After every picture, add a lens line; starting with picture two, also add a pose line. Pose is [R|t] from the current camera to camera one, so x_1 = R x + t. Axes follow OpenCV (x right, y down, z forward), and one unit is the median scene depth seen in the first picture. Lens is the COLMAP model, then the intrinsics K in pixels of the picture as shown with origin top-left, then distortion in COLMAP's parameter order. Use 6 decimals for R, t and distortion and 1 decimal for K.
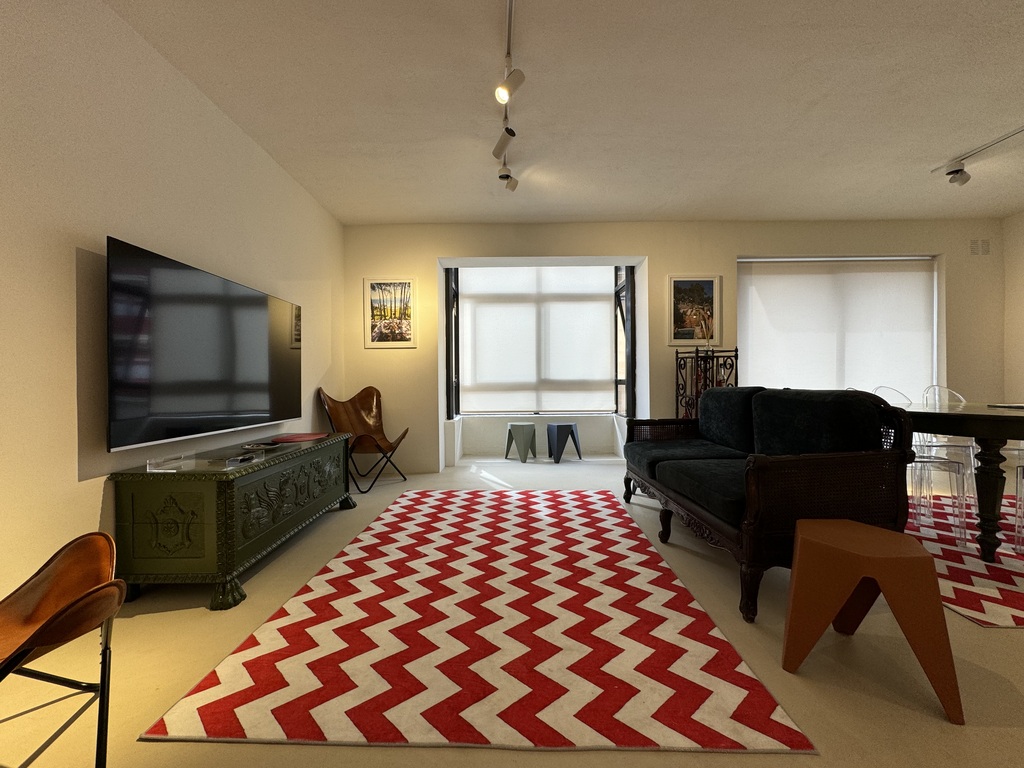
lens RADIAL K [[408.3, 0, 514.3], [0, 408.3, 382.9], [0, 0, 1]] dist [-0.002174, -0.000075]
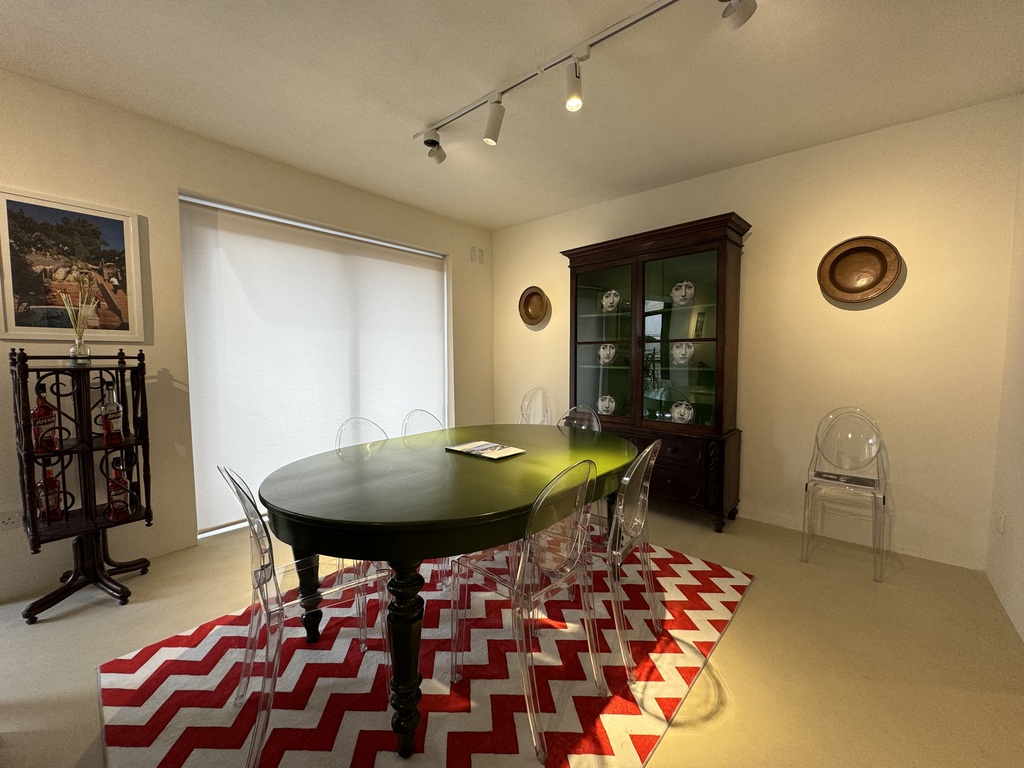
lens RADIAL K [[408.3, 0, 514.3], [0, 408.3, 382.9], [0, 0, 1]] dist [-0.002174, -0.000075]
pose [[0.648549, -0.042337, 0.759995, 0.409592], [0.000965, 0.998497, 0.054800, -0.066942], [-0.761173, -0.034807, 0.647615, 0.249867]]
